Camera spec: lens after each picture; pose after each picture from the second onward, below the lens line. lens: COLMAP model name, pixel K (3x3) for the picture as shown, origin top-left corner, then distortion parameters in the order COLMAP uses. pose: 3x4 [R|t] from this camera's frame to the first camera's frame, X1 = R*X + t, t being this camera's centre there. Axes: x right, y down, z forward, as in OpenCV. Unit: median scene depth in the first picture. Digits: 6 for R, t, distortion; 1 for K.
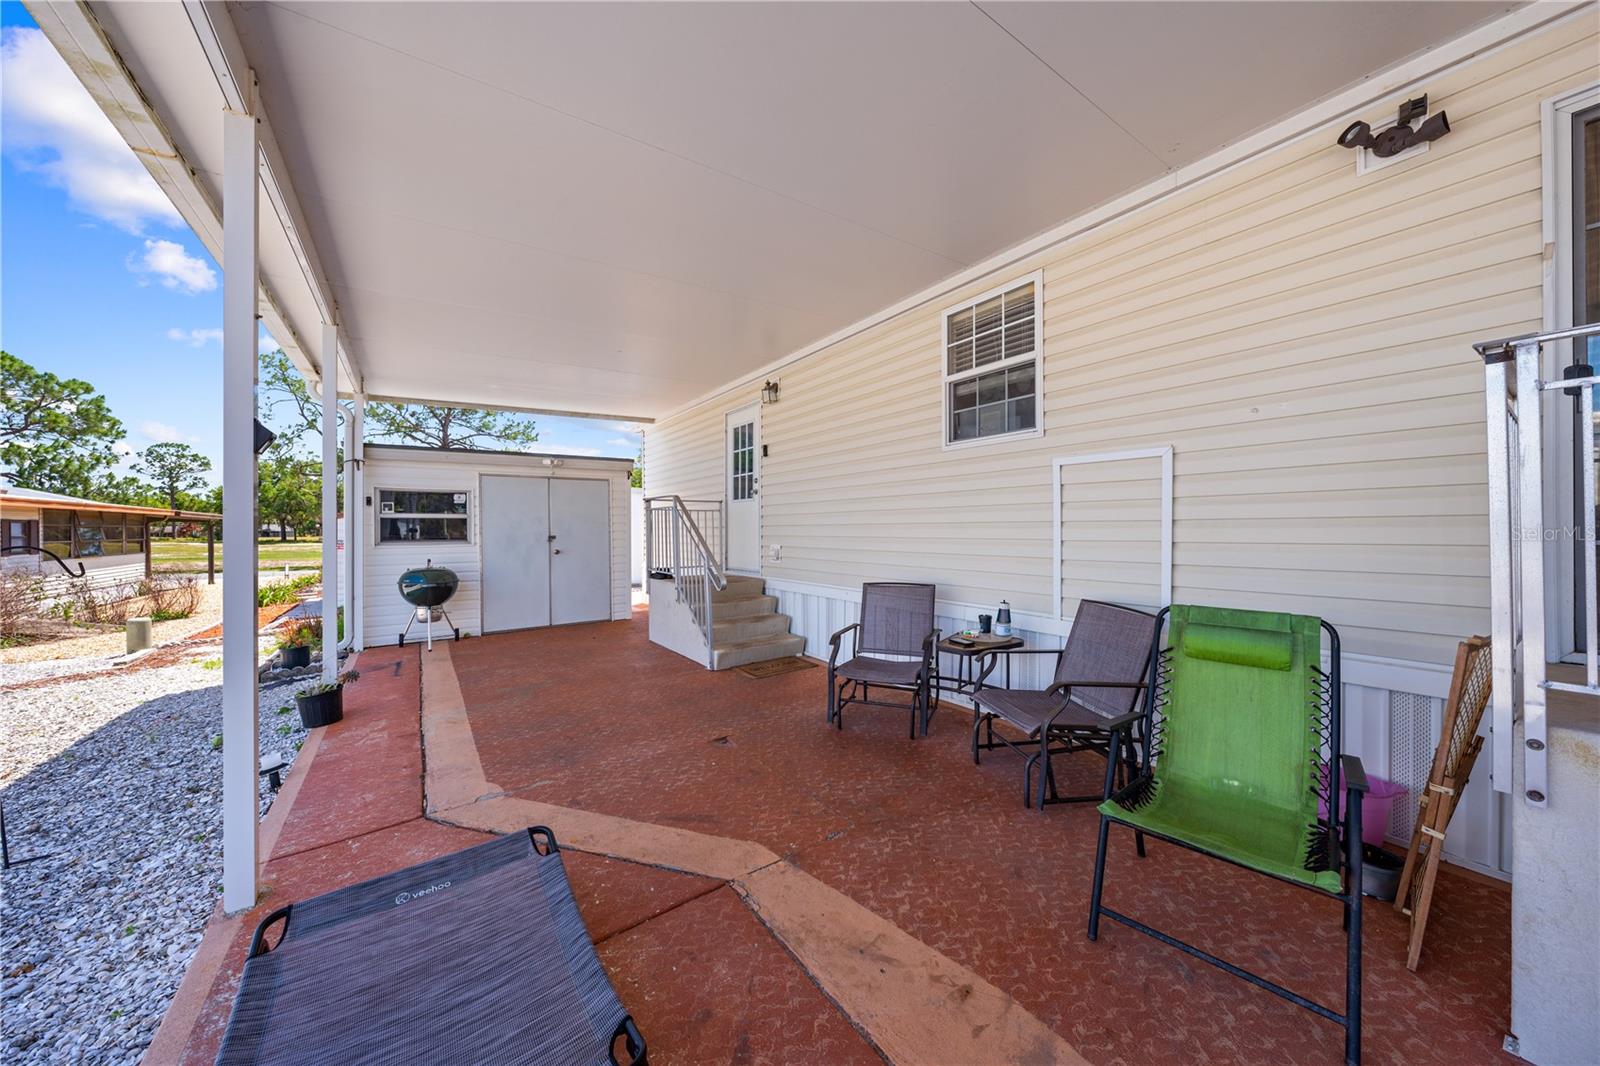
lens RADIAL K [[538.3, 0, 800.0], [0, 538.3, 523.9], [0, 0, 1]] dist [-0.004140, 0.000471]
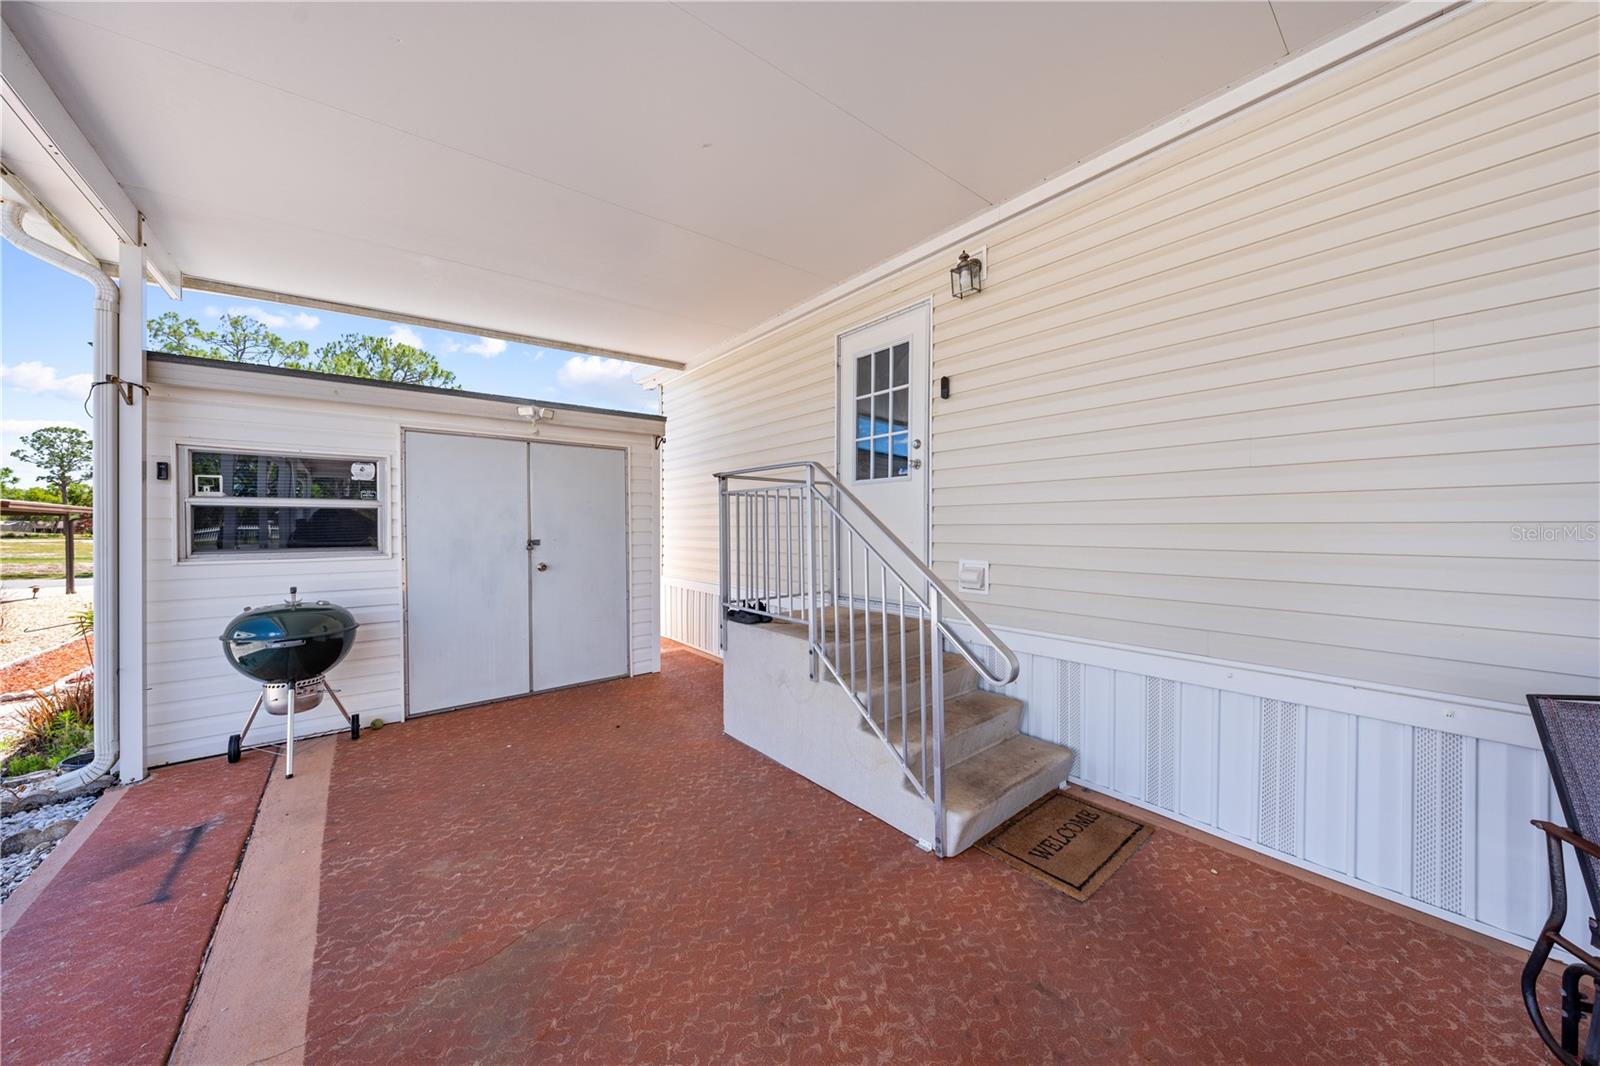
lens RADIAL K [[538.3, 0, 799.0], [0, 538.3, 525.0], [0, 0, 1]] dist [-0.004140, 0.000471]
pose [[0.997584, 0.004986, 0.069289, -0.228793], [-0.005357, 0.999972, 0.005175, 0.001583], [-0.069262, -0.005533, 0.997583, 0.424368]]
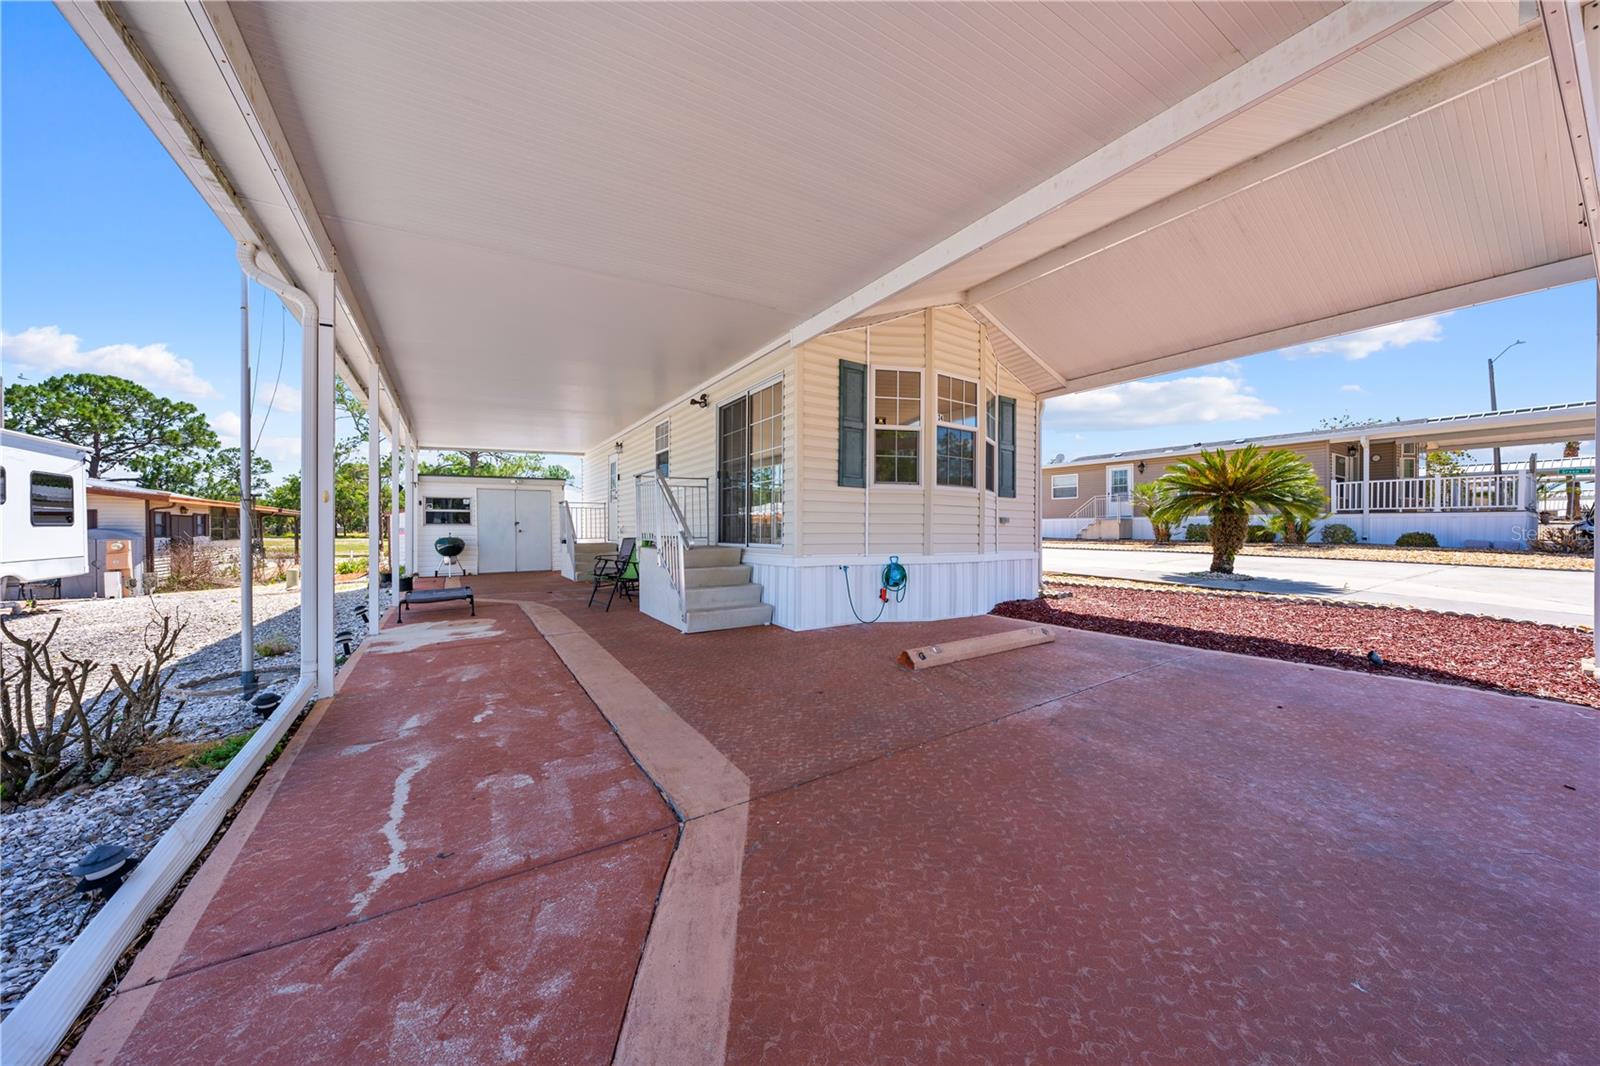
lens RADIAL K [[538.3, 0, 796.2], [0, 538.3, 533.0], [0, 0, 1]] dist [-0.004140, 0.000471]
pose [[0.998694, 0.005745, -0.050769, 0.611451], [-0.004895, 0.999846, 0.016855, 0.025351], [0.050858, -0.016584, 0.998568, -0.815999]]
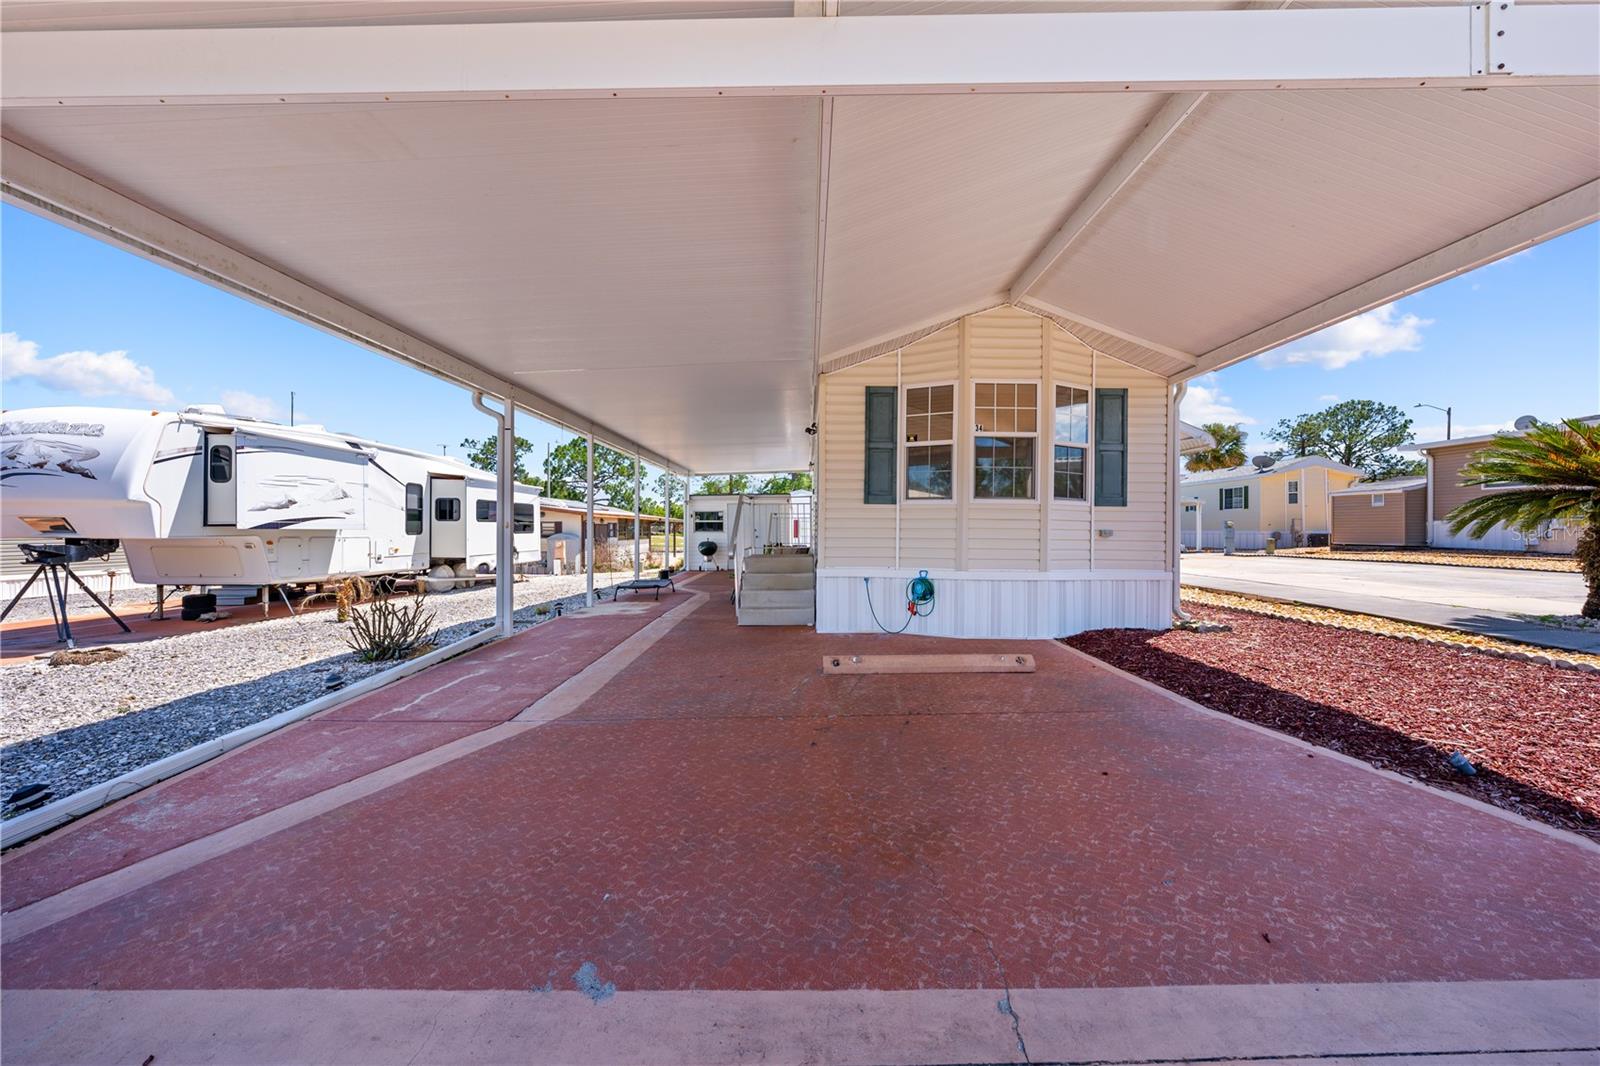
lens RADIAL K [[538.3, 0, 800.2], [0, 538.3, 534.5], [0, 0, 1]] dist [-0.004140, 0.000471]
pose [[0.806840, 0.010492, -0.590677, 1.109596], [0.001381, 0.999806, 0.019645, -0.001434], [0.590768, -0.016666, 0.806669, -0.769099]]
